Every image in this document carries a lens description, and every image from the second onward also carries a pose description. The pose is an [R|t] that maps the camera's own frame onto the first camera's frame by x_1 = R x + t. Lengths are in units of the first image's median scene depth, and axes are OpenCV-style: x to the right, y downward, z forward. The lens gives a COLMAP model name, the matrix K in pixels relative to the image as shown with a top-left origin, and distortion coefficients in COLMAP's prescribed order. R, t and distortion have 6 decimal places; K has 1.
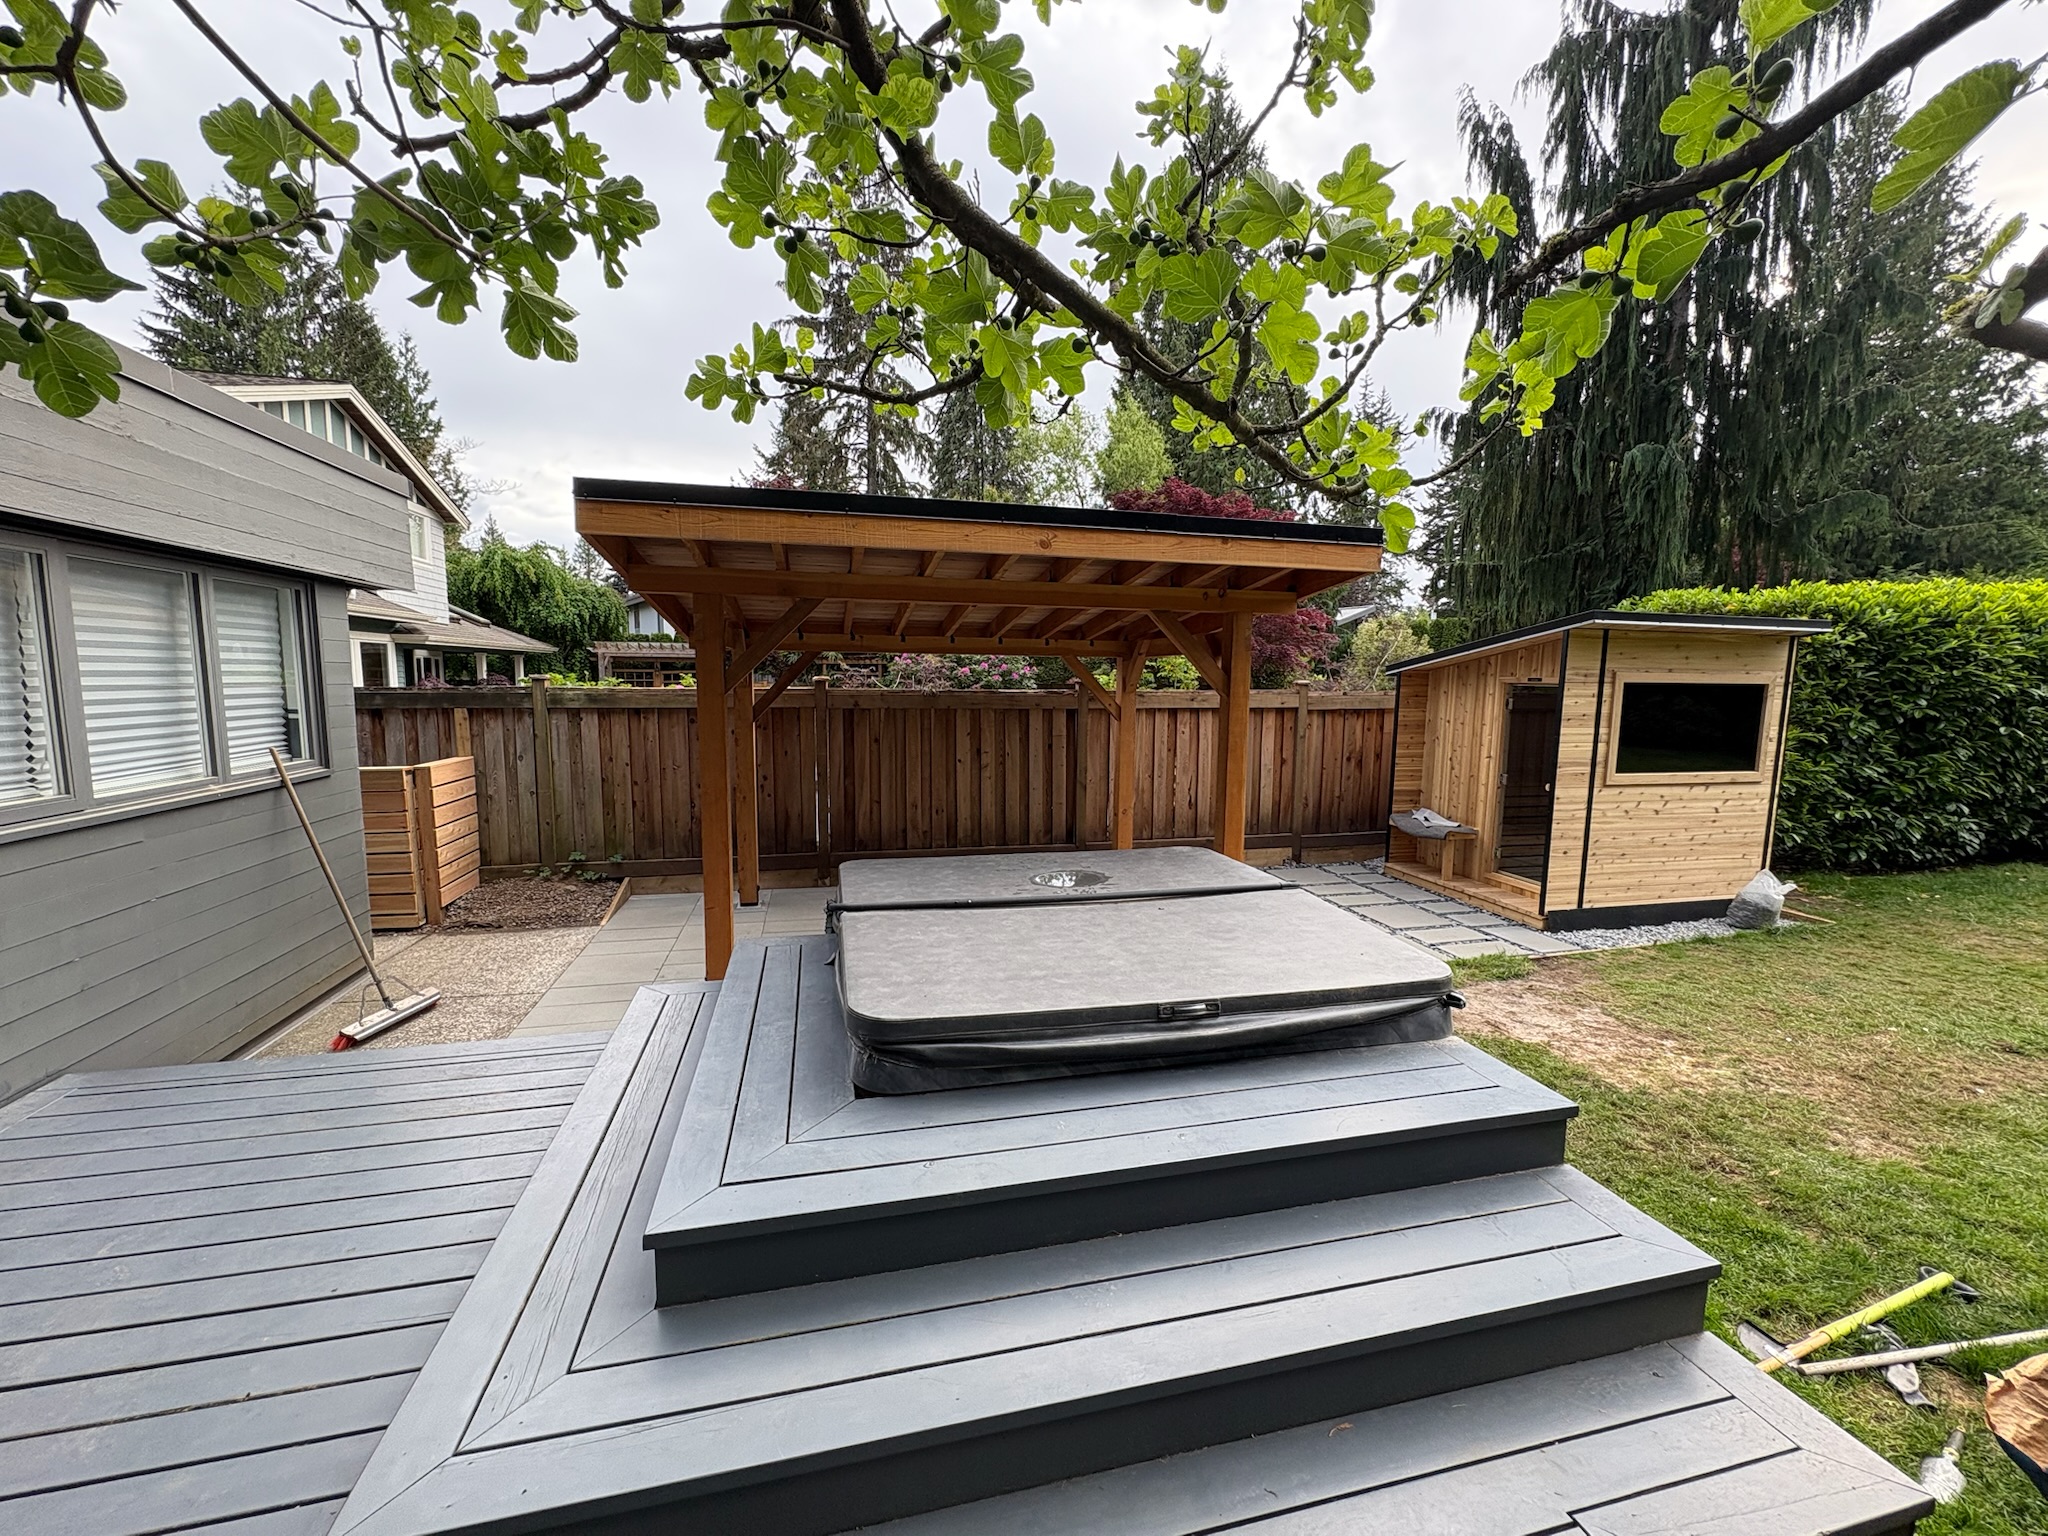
lens RADIAL K [[814.5, 0, 1025.6], [0, 814.5, 768.3], [0, 0, 1]] dist [-0.000599, 0.000322]
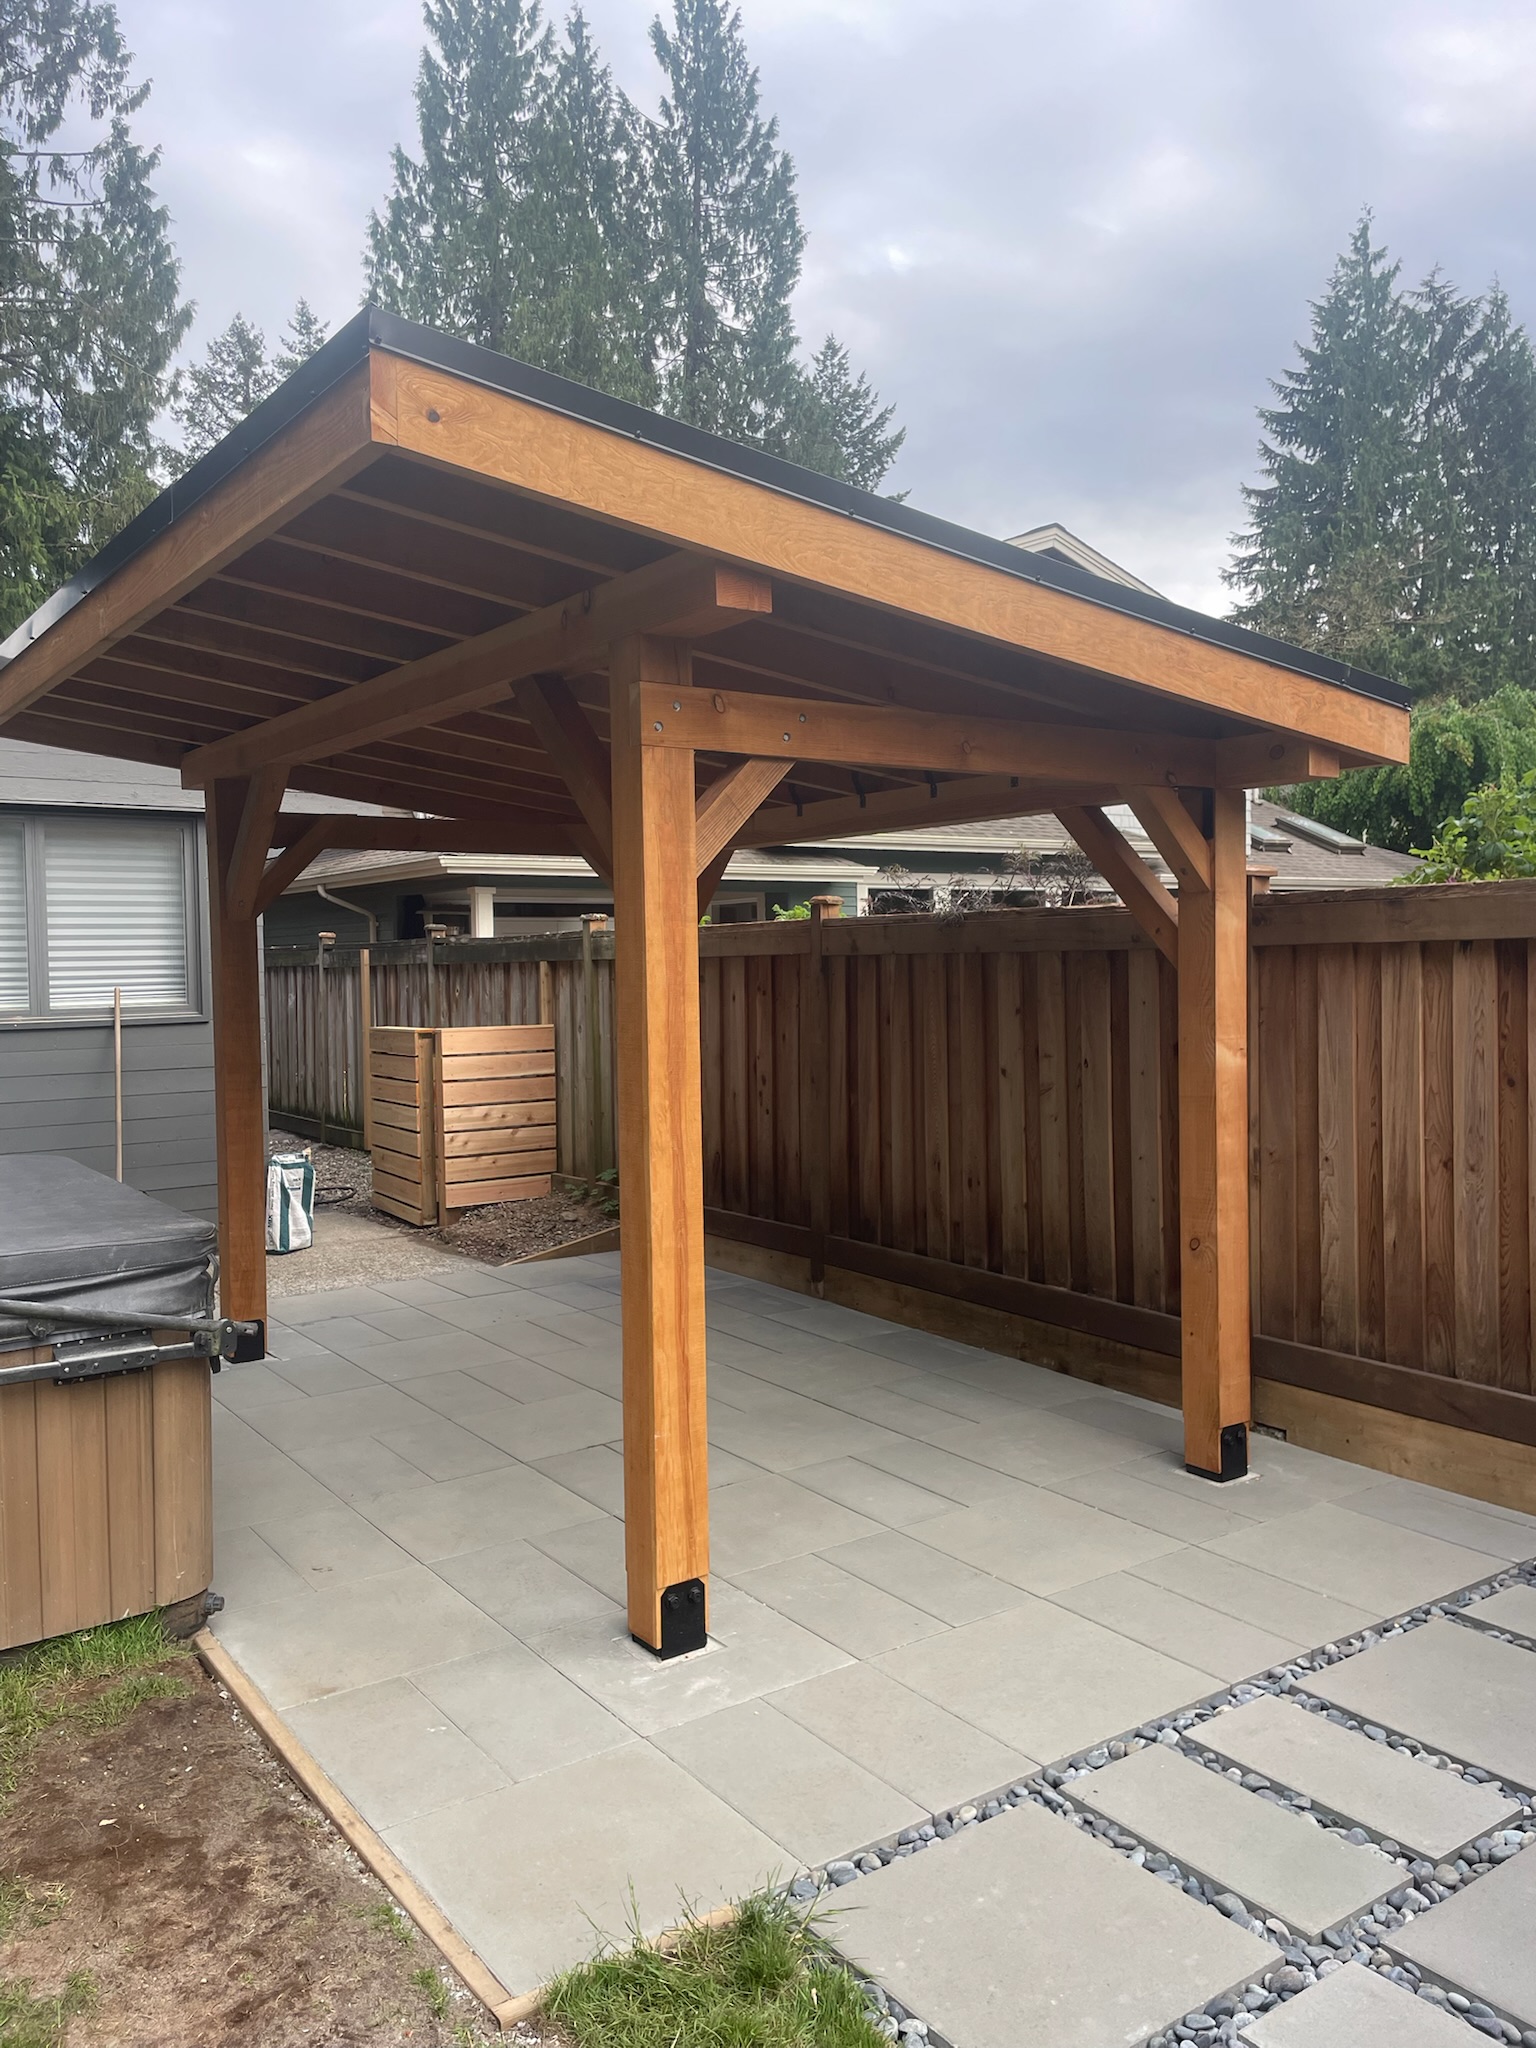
lens RADIAL K [[1556.2, 0, 762.5], [0, 1556.2, 1026.4], [0, 0, 1]] dist [0.023848, -0.004218]
pose [[0.357510, 0.023461, -0.933614, 0.642444], [-0.084470, 0.996399, -0.007307, -0.016837], [0.930081, 0.081474, 0.358205, 0.578830]]
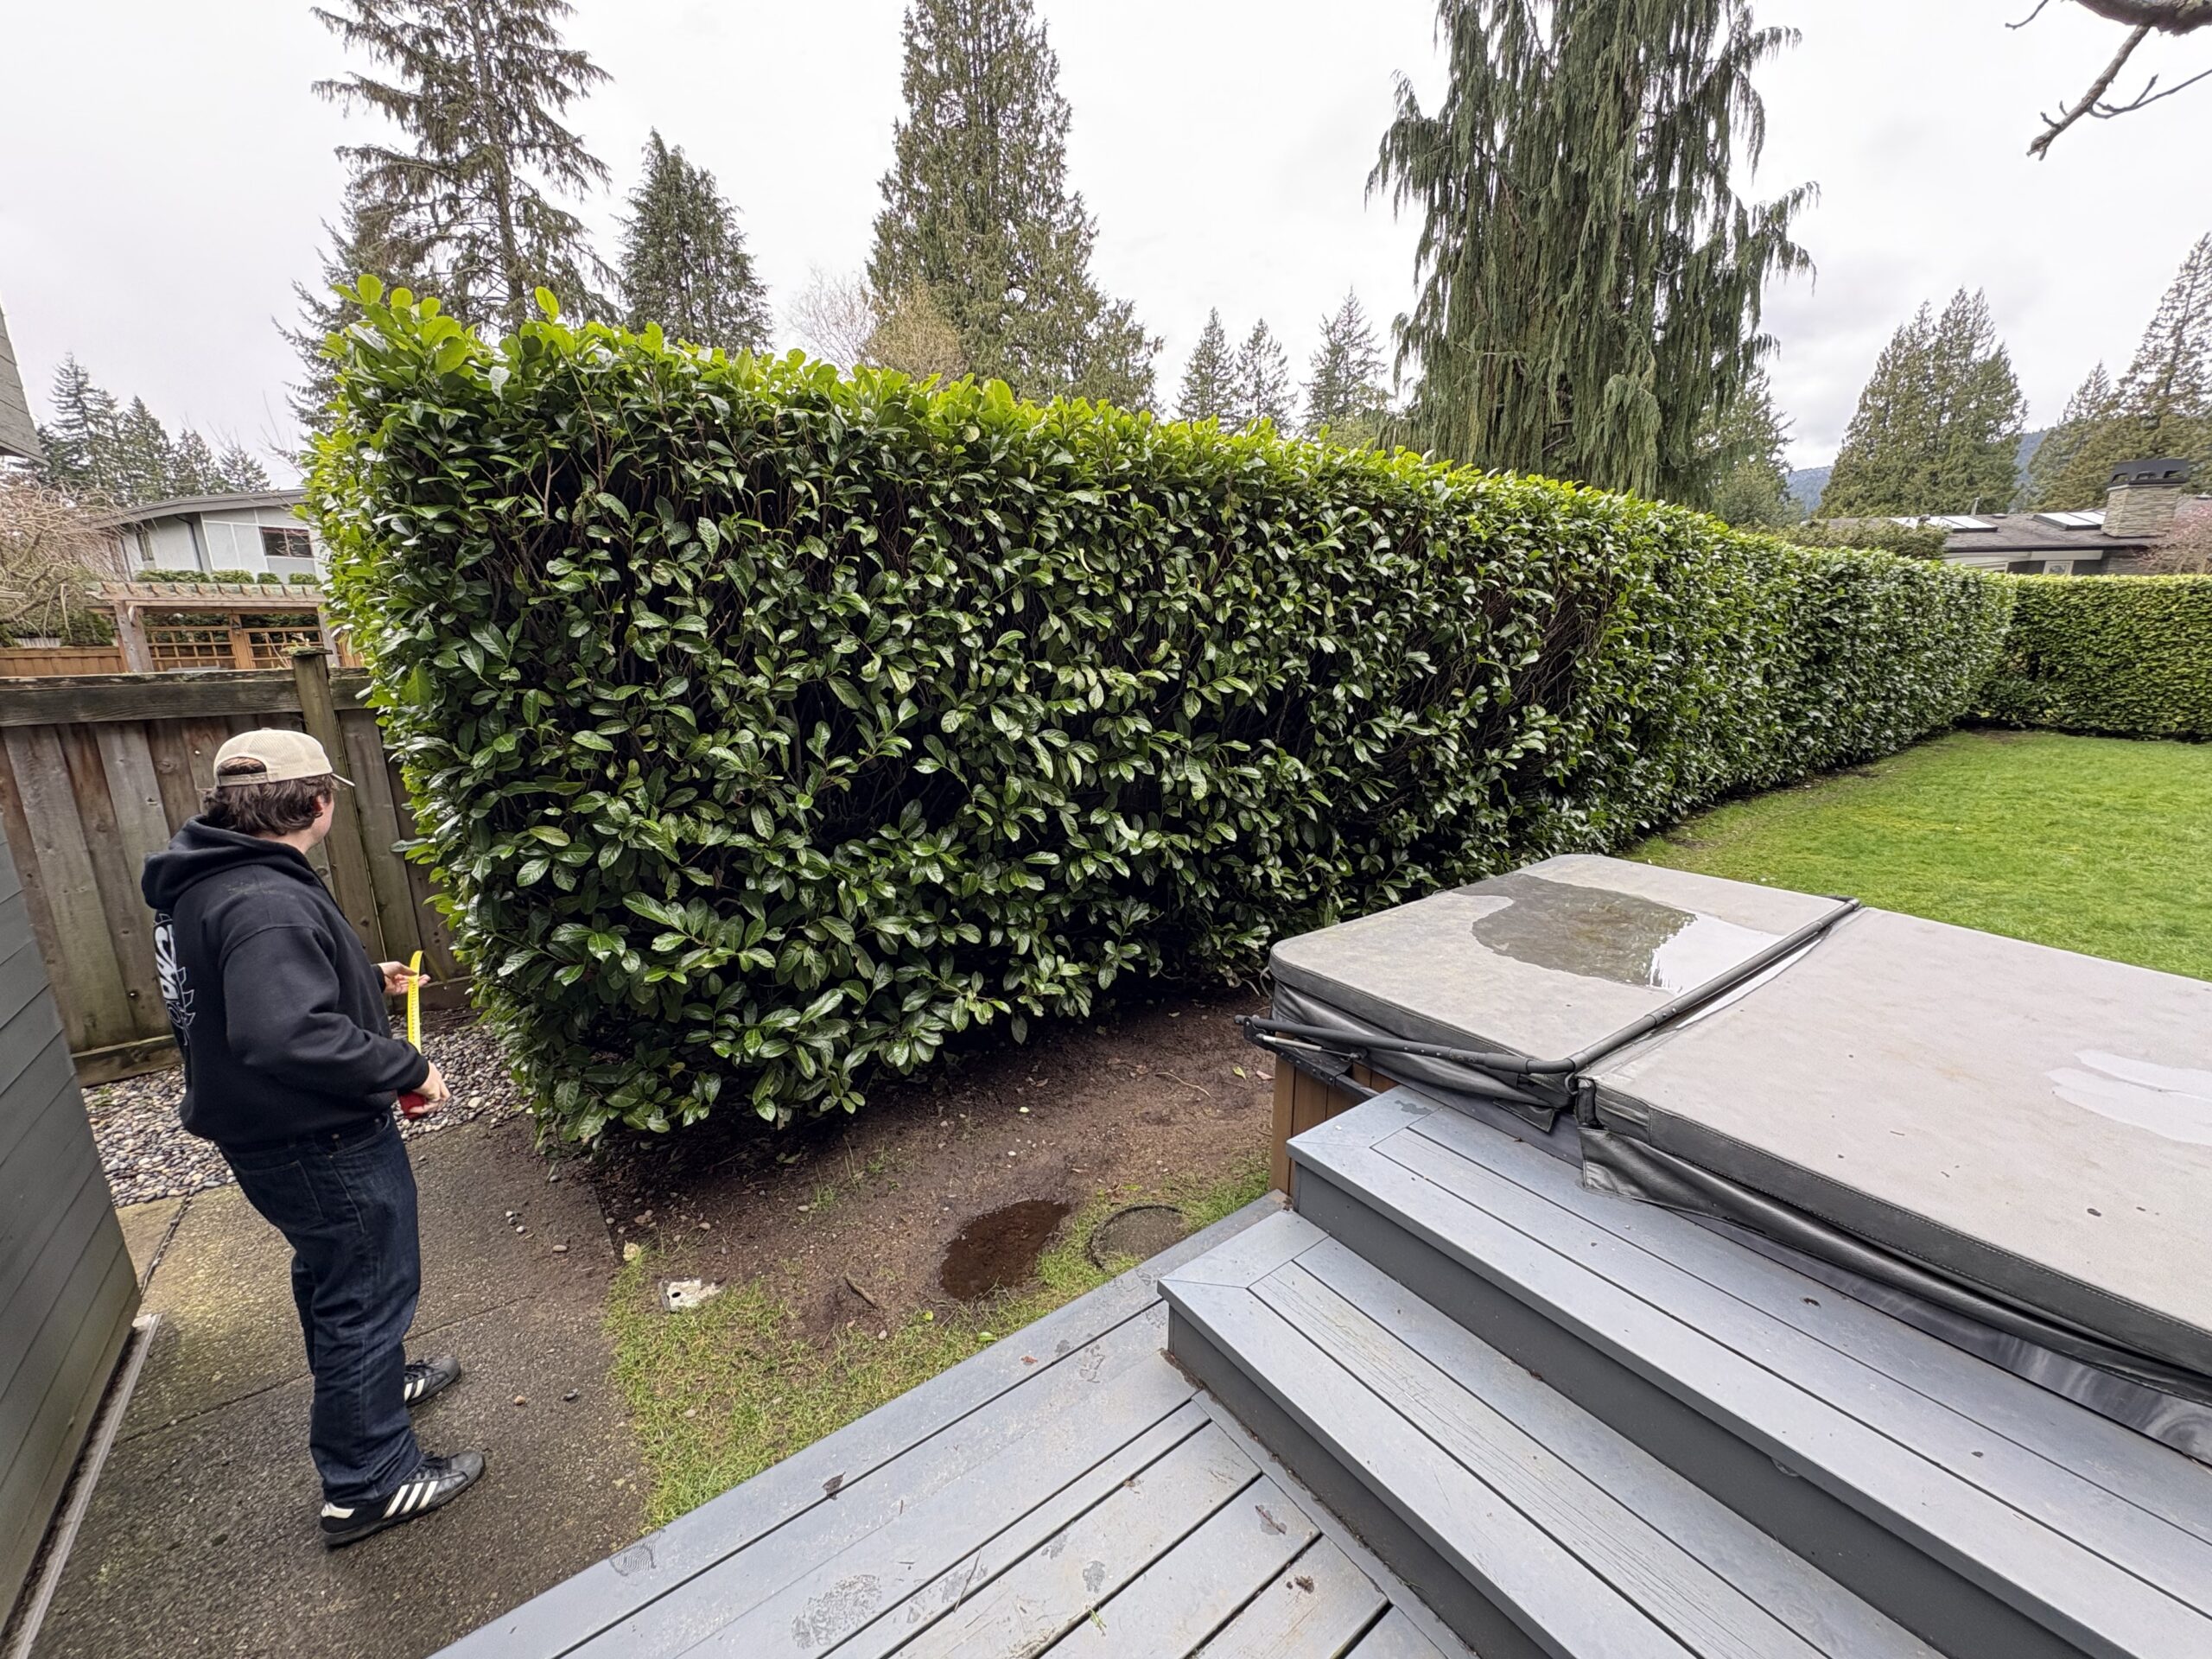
lens RADIAL K [[879.7, 0, 1108.3], [0, 879.7, 831.8], [0, 0, 1]] dist [-0.000599, 0.000322]
pose [[0.920604, -0.104573, 0.376235, -0.313281], [0.058798, 0.989612, 0.131187, -0.037308], [-0.386045, -0.098650, 0.917190, 0.259418]]
